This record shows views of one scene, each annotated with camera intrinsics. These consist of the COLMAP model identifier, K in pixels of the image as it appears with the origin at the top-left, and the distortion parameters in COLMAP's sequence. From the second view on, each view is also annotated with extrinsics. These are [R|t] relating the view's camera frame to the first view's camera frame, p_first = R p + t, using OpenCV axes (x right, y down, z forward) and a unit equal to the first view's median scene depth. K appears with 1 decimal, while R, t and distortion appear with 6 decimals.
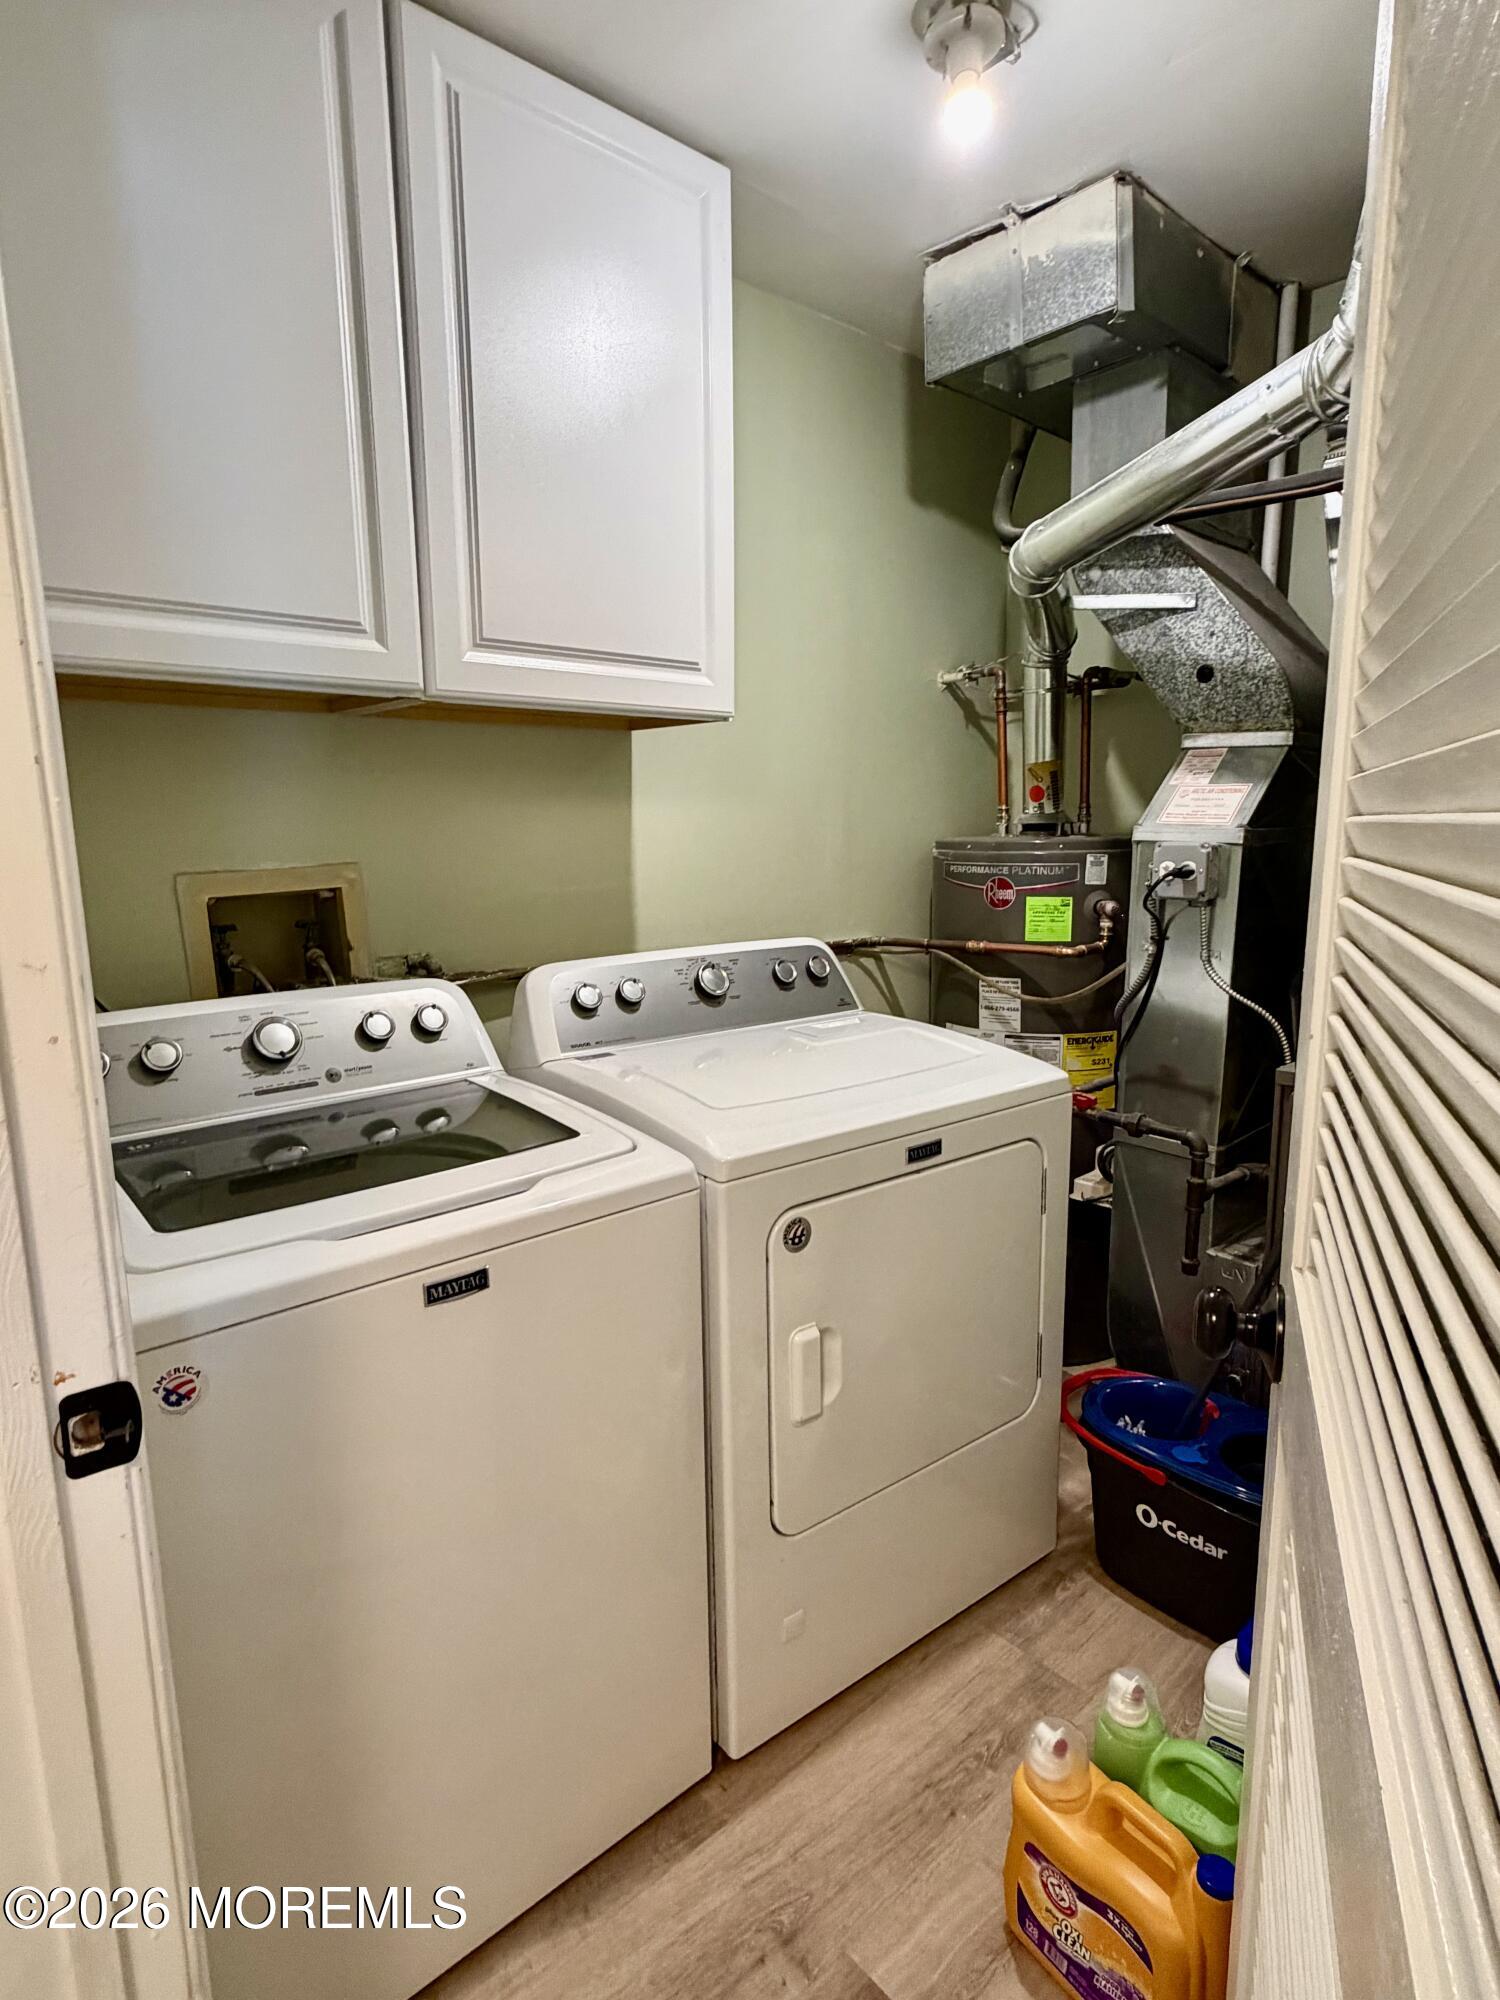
lens RADIAL K [[1067.2, 0, 756.7], [0, 1067.2, 994.0], [0, 0, 1]] dist [-0.016104, 0.000234]
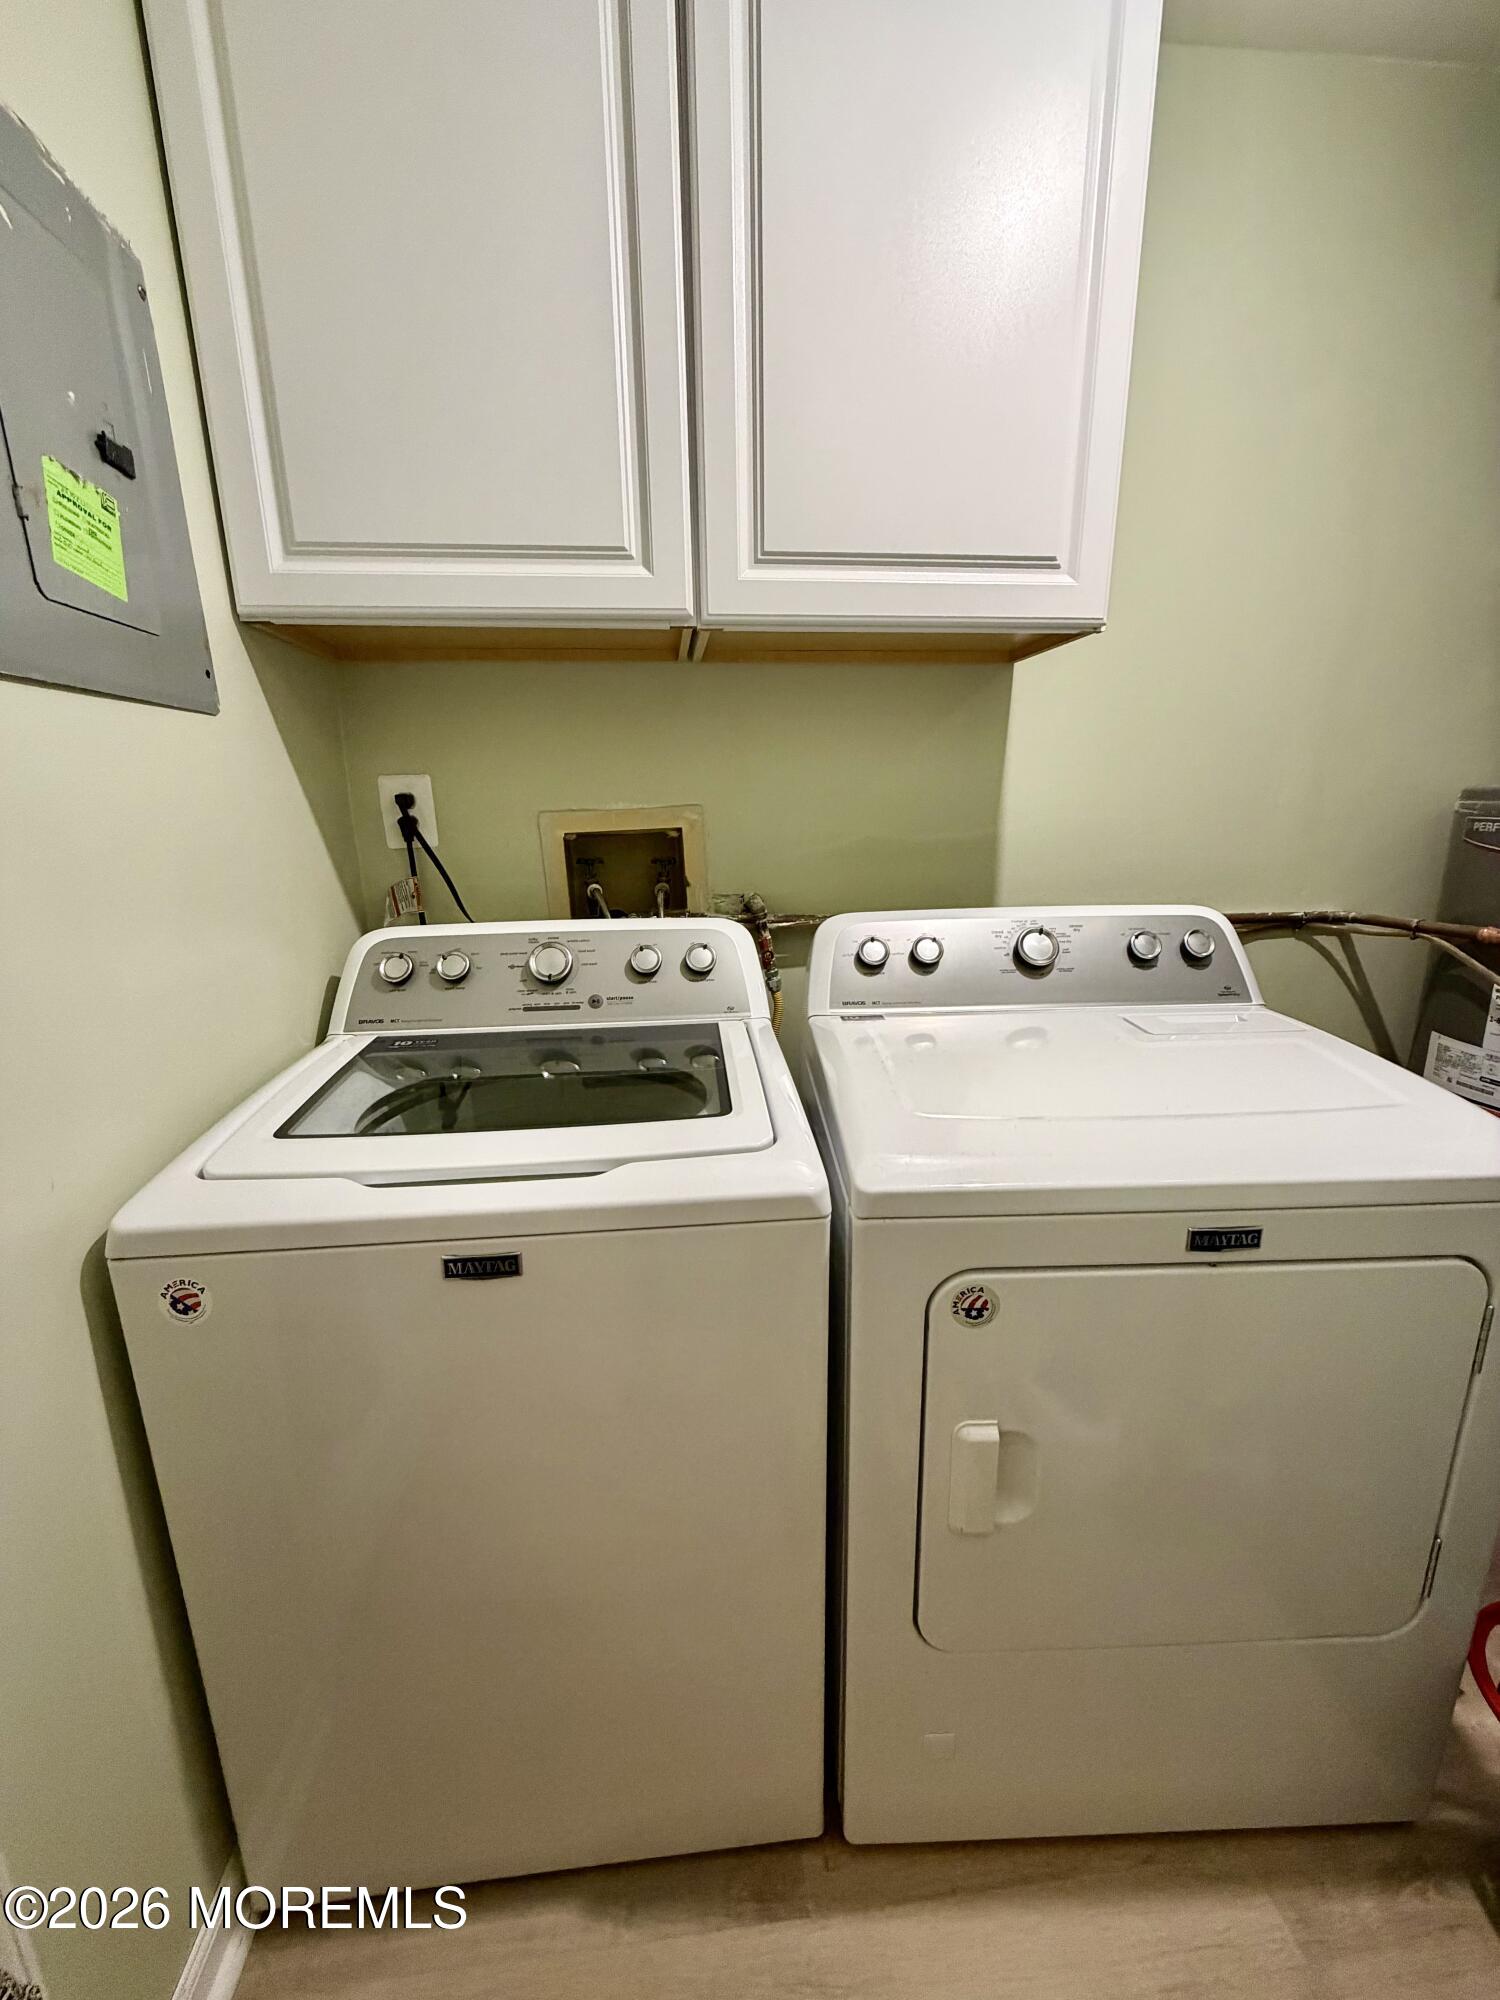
lens RADIAL K [[795.0, 0, 748.1], [0, 795.0, 996.6], [0, 0, 1]] dist [-0.001174, -0.000388]
pose [[0.805100, 0.141100, -0.576112, 0.176580], [-0.088583, 0.989003, 0.118431, -0.035044], [0.586488, -0.044314, 0.808745, 0.415038]]
